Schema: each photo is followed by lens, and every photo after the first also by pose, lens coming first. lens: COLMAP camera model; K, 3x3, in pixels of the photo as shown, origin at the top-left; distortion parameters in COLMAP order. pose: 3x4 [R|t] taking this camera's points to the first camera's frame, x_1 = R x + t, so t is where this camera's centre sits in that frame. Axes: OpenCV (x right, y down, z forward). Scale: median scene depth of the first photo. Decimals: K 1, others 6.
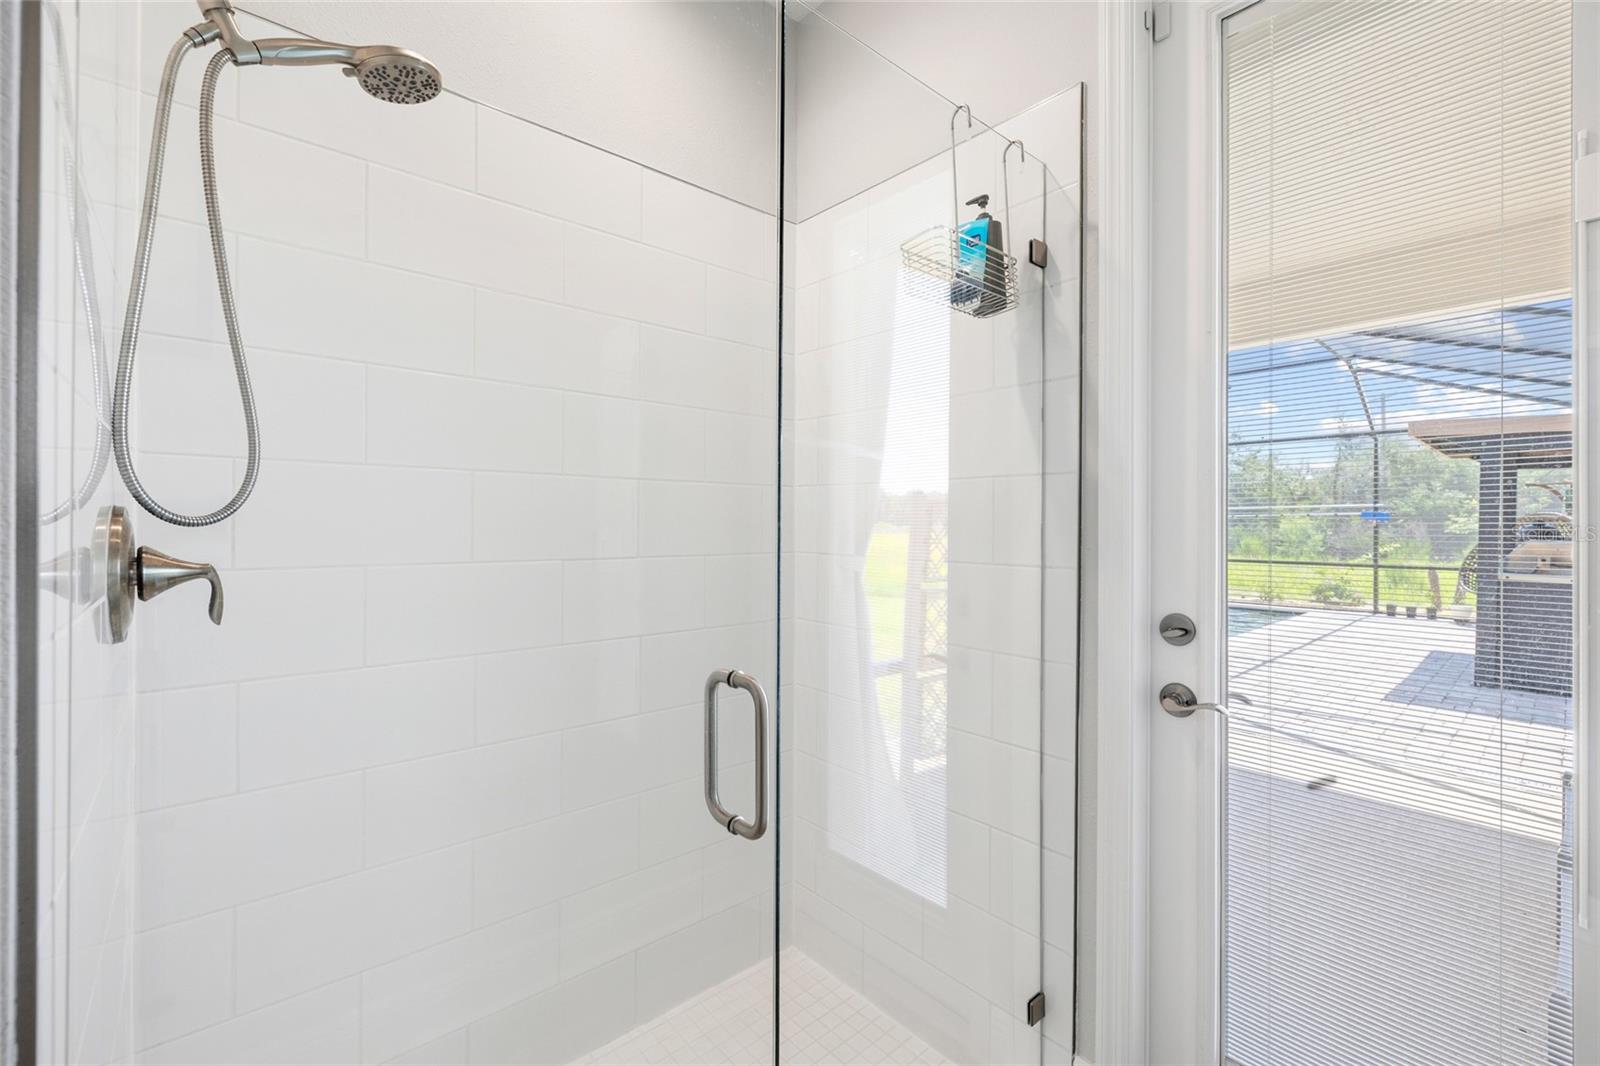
lens RADIAL K [[674.0, 0, 800.0], [0, 674.0, 533.0], [0, 0, 1]] dist [0.001014, 0.000538]
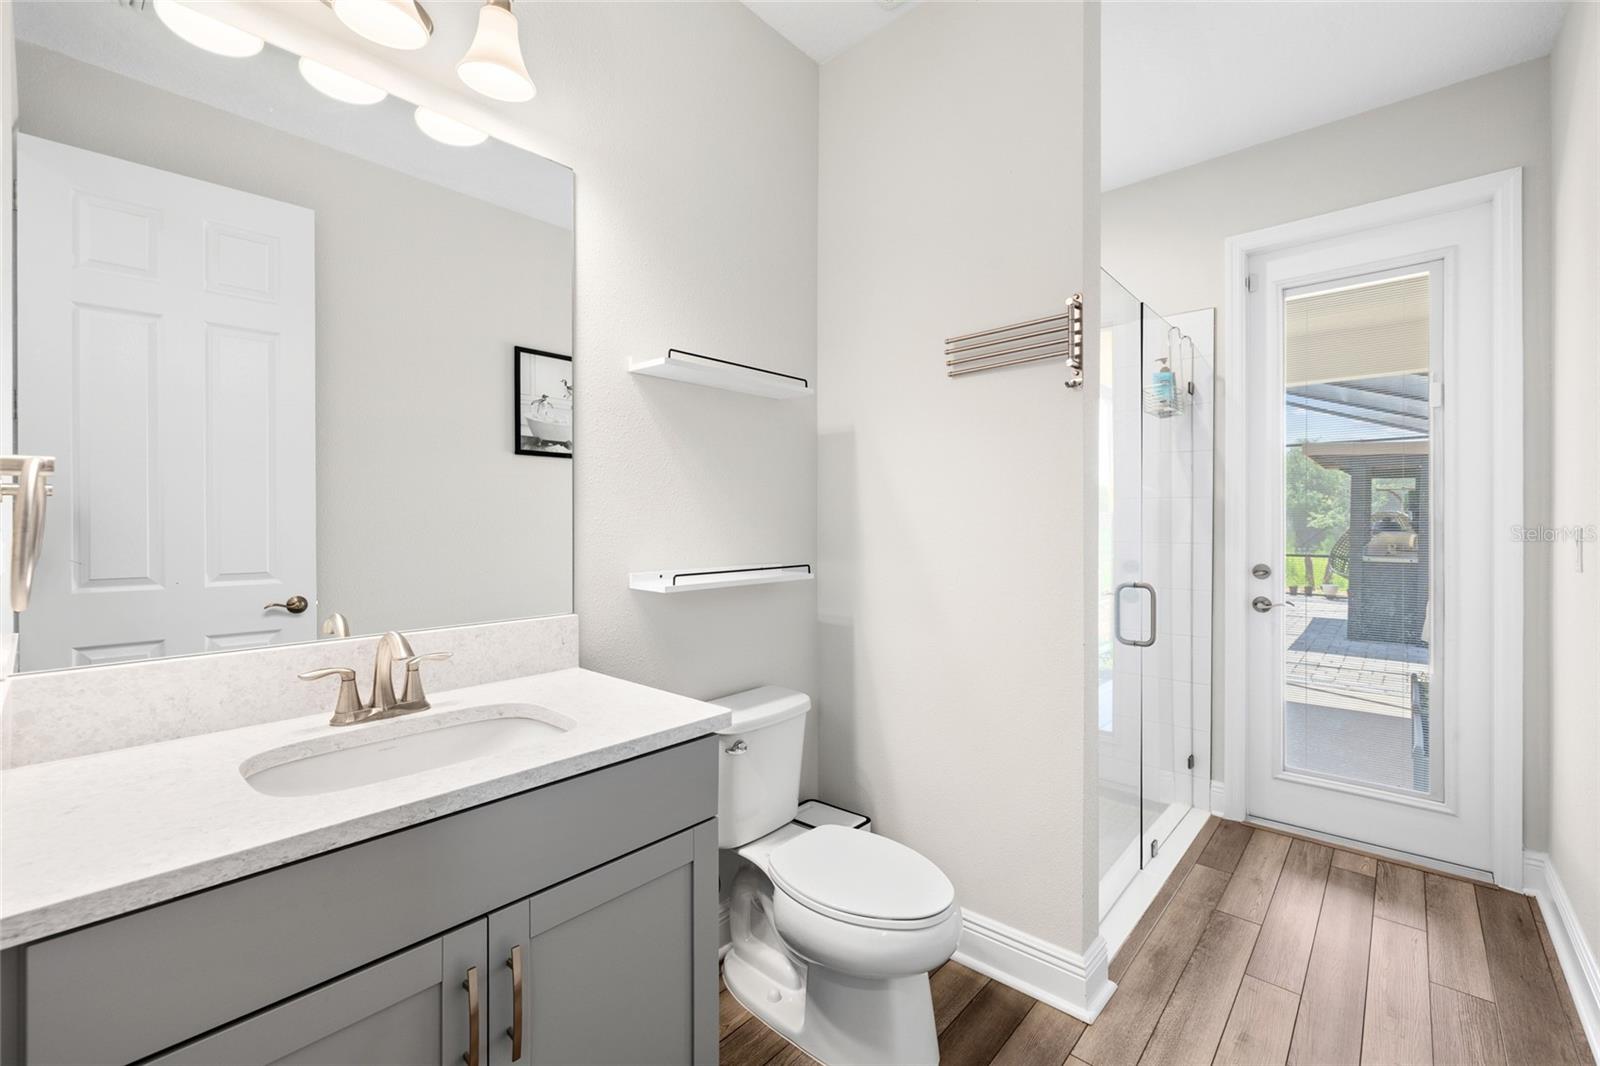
lens RADIAL K [[674.0, 0, 800.0], [0, 674.0, 533.0], [0, 0, 1]] dist [0.001014, 0.000538]
pose [[0.992337, -0.004991, 0.123460, -0.154534], [0.004473, 0.999980, 0.004467, 0.000709], [-0.123480, -0.003880, 0.992340, -0.125423]]
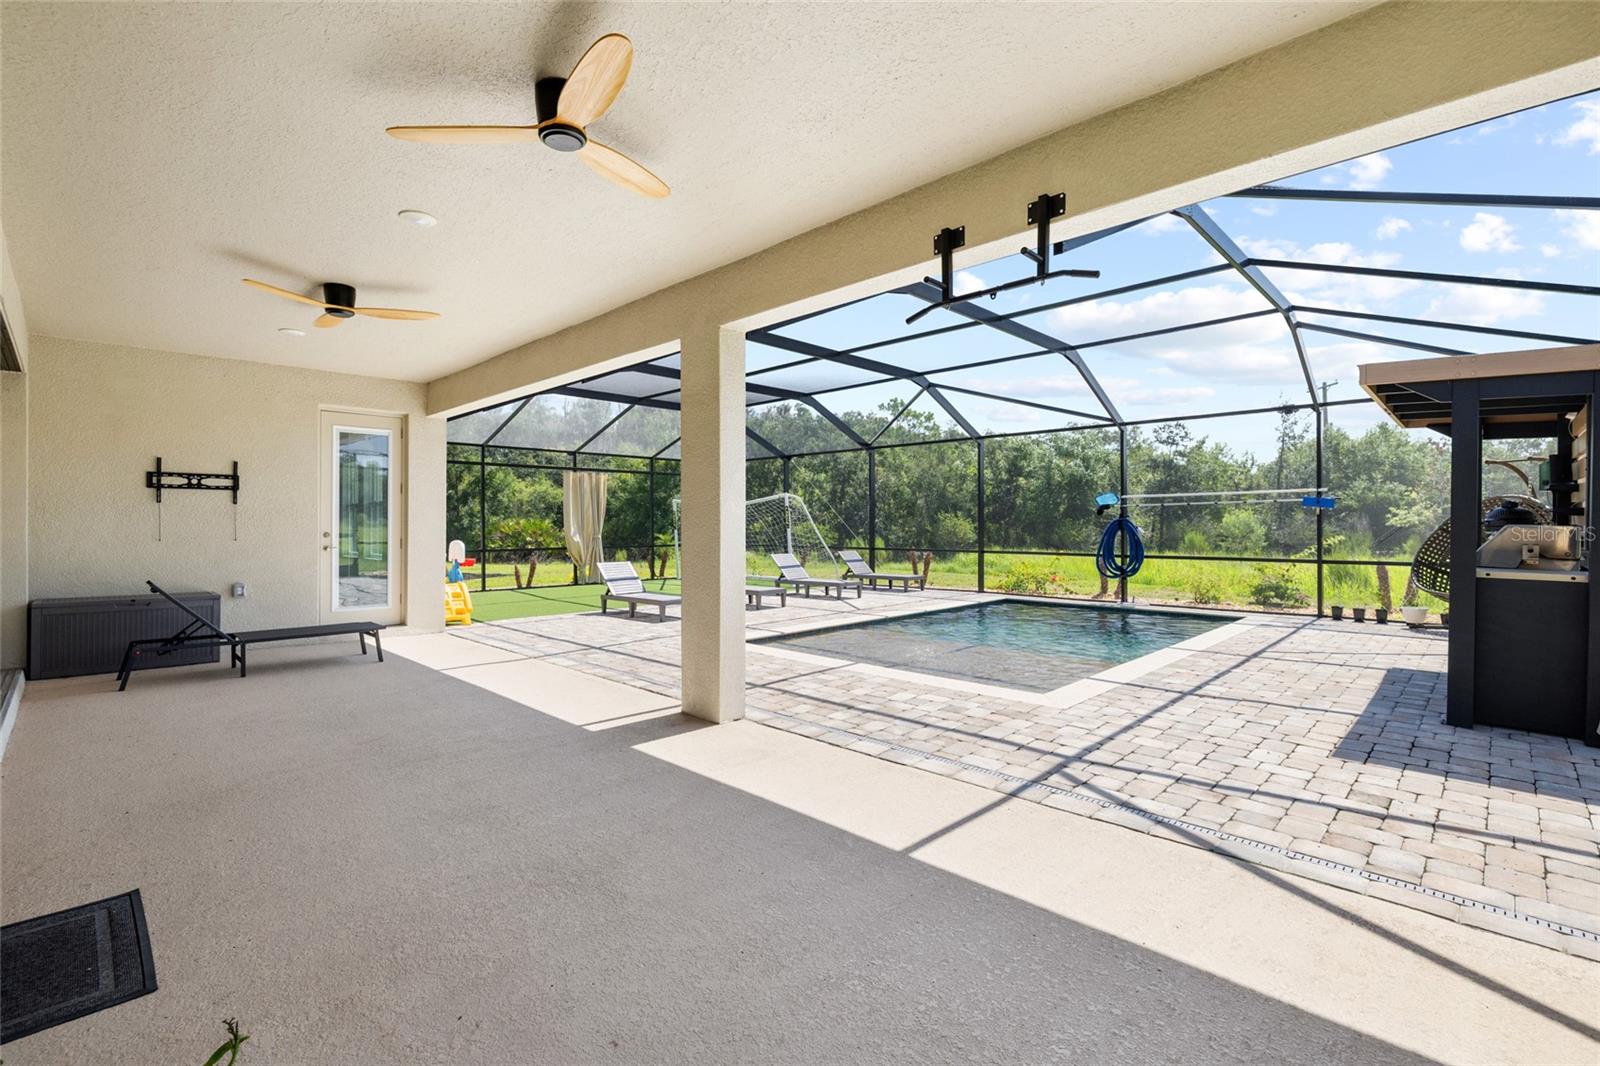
lens RADIAL K [[713.9, 0, 800.0], [0, 713.9, 533.0], [0, 0, 1]] dist [-0.002717, 0.000143]
pose [[0.996965, -0.008433, 0.077387, 0.136672], [0.008460, 0.999964, -0.000022, 0.007972], [-0.077384, 0.000677, 0.997001, 0.161484]]
